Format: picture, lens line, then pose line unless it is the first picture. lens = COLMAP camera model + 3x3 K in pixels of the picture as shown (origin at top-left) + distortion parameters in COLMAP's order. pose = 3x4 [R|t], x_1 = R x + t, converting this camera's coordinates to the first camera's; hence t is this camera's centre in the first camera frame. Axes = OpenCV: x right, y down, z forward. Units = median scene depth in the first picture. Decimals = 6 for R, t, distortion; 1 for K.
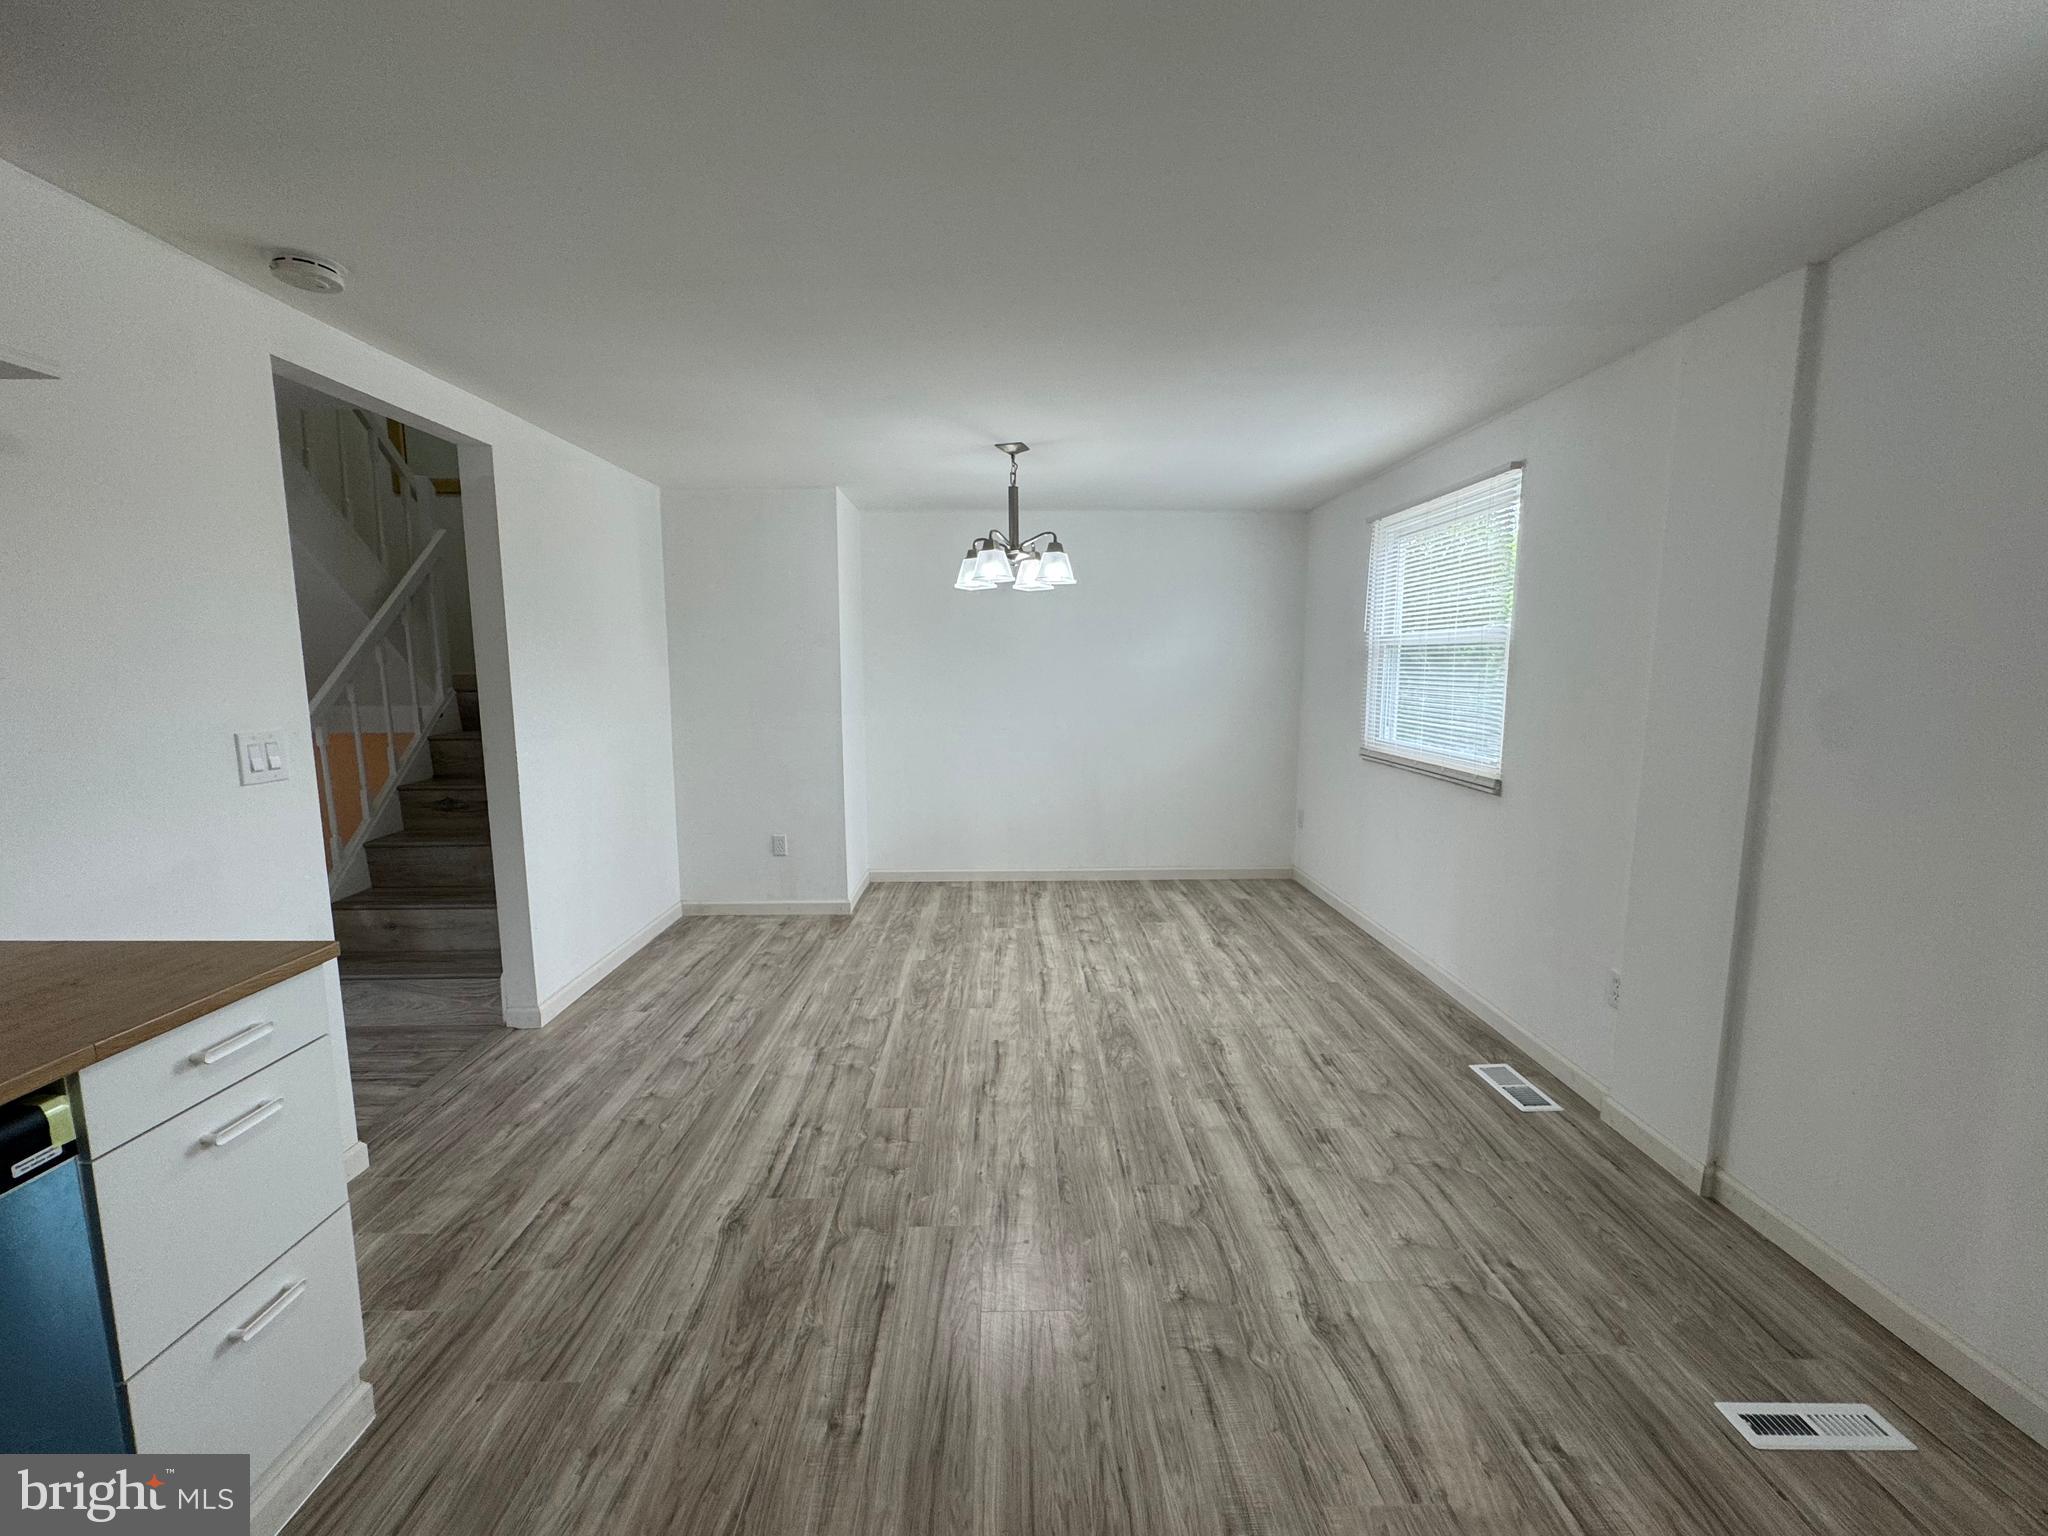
lens RADIAL K [[819.1, 0, 1023.1], [0, 819.1, 766.5], [0, 0, 1]] dist [-0.001985, -0.000360]
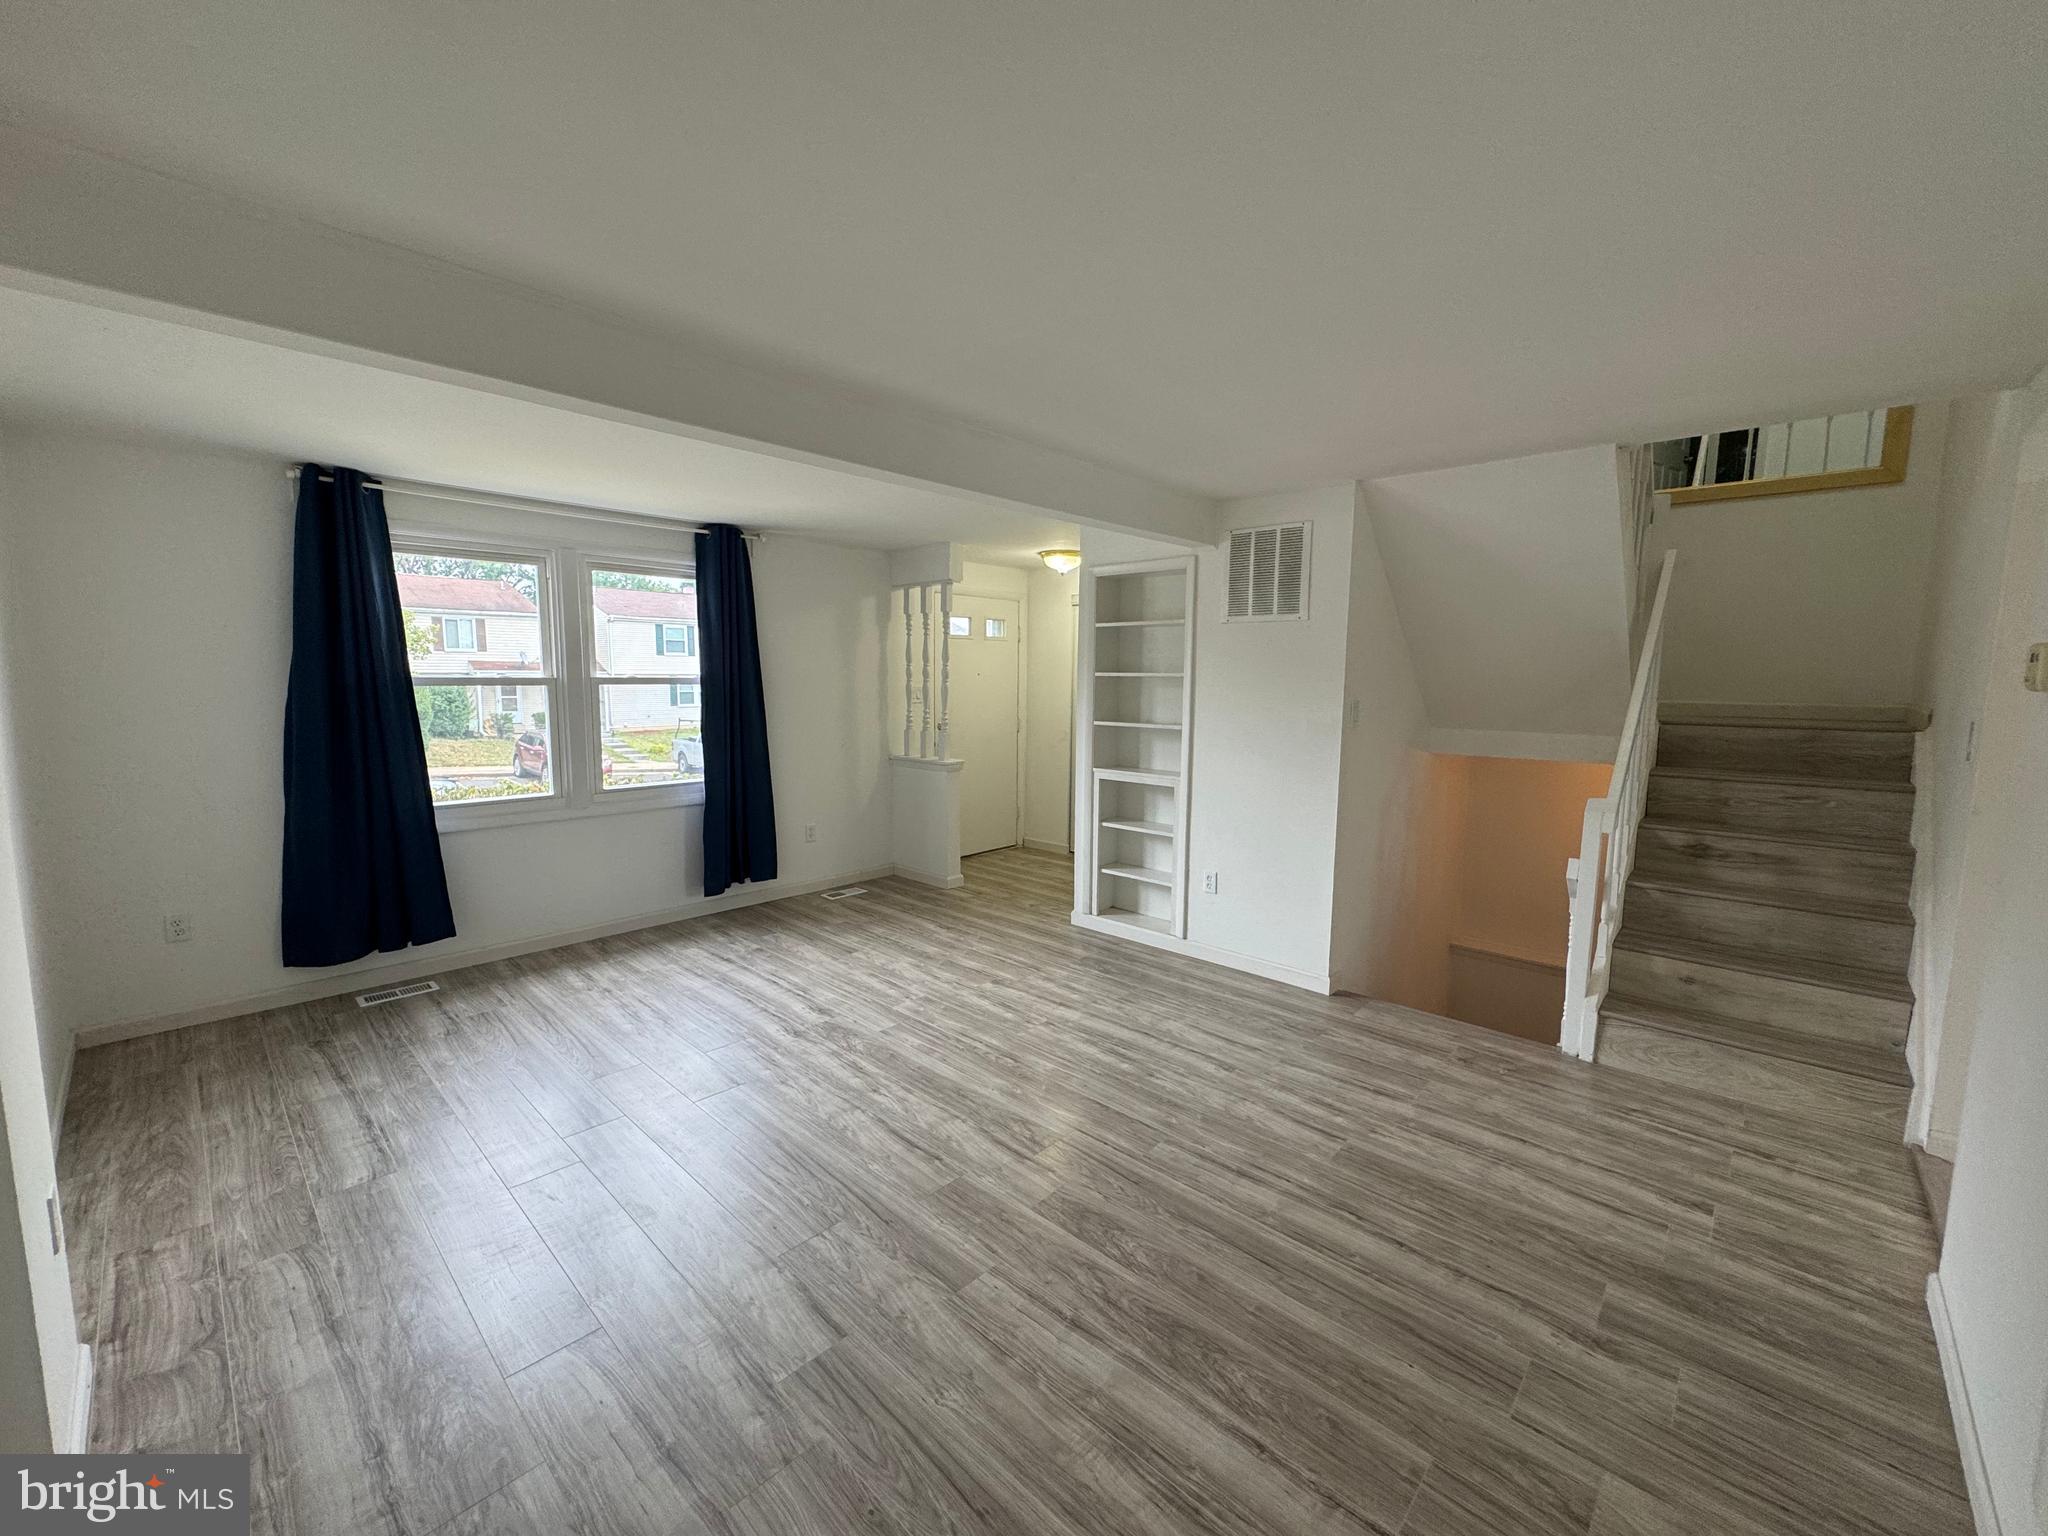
lens RADIAL K [[819.8, 0, 1021.4], [0, 819.8, 766.7], [0, 0, 1]] dist [-0.001414, 0.000043]
pose [[0.714899, 0.087305, -0.693756, -0.827177], [-0.094652, 0.995125, 0.027694, -0.000117], [0.692791, 0.045866, 0.719678, -0.246592]]
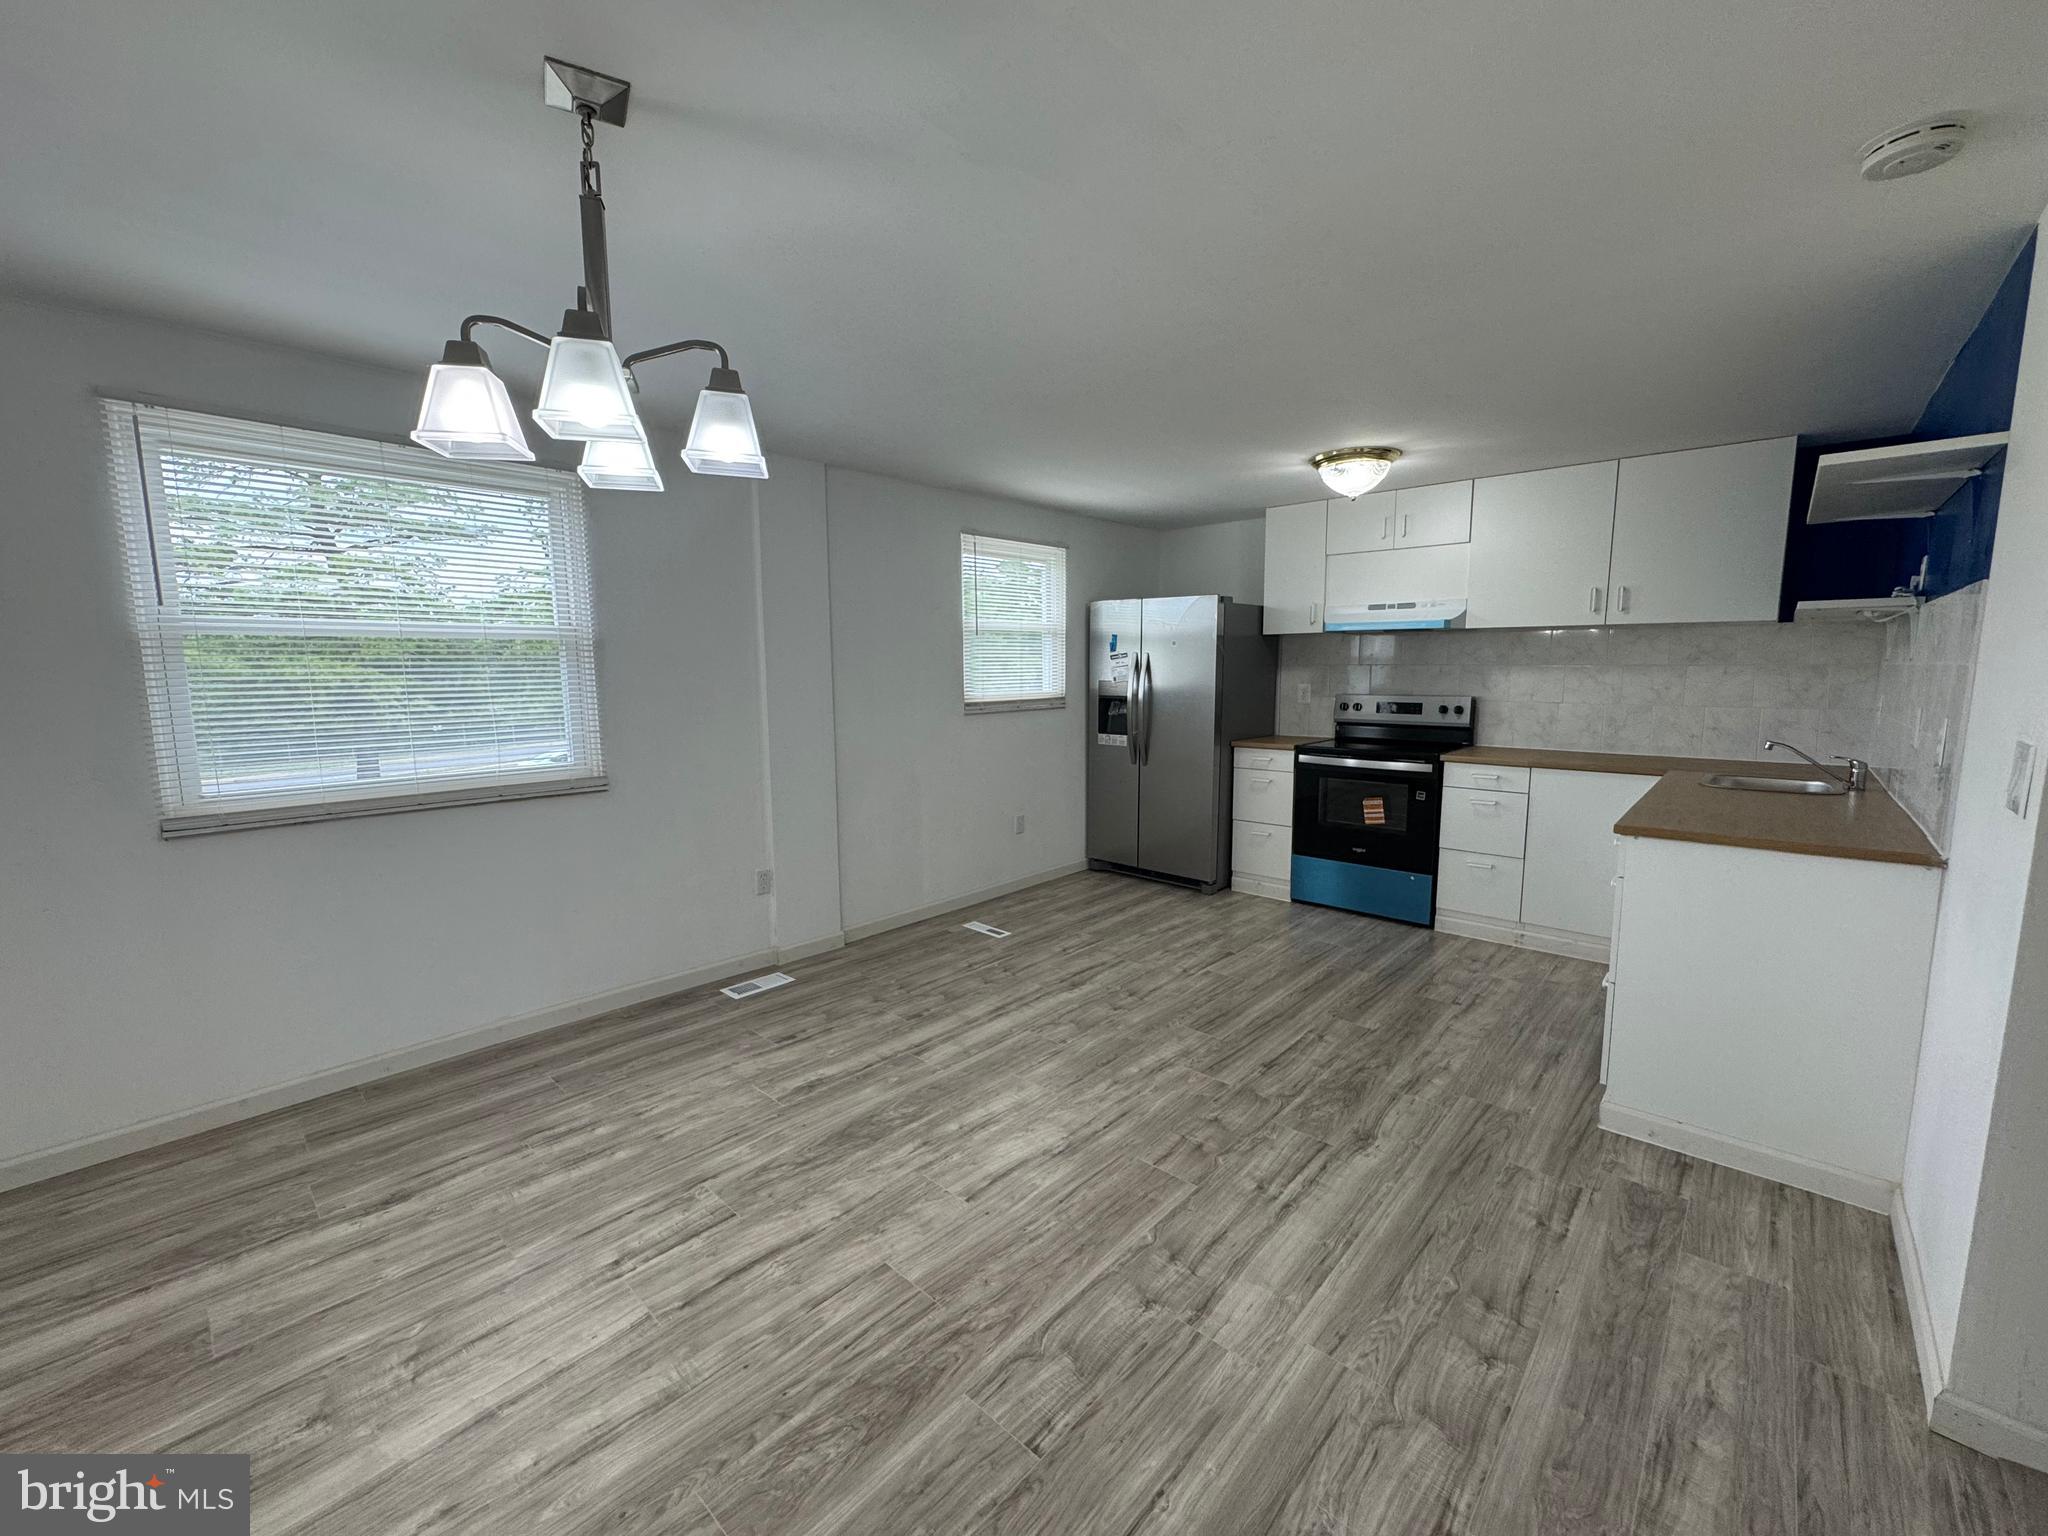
lens RADIAL K [[821.1, 0, 1021.8], [0, 821.1, 766.2], [0, 0, 1]] dist [-0.003013, 0.000256]
pose [[-0.721704, -0.079811, 0.687585, -0.556636], [0.092812, 0.973204, 0.210381, -0.179475], [-0.685951, 0.215649, -0.694958, 1.484743]]
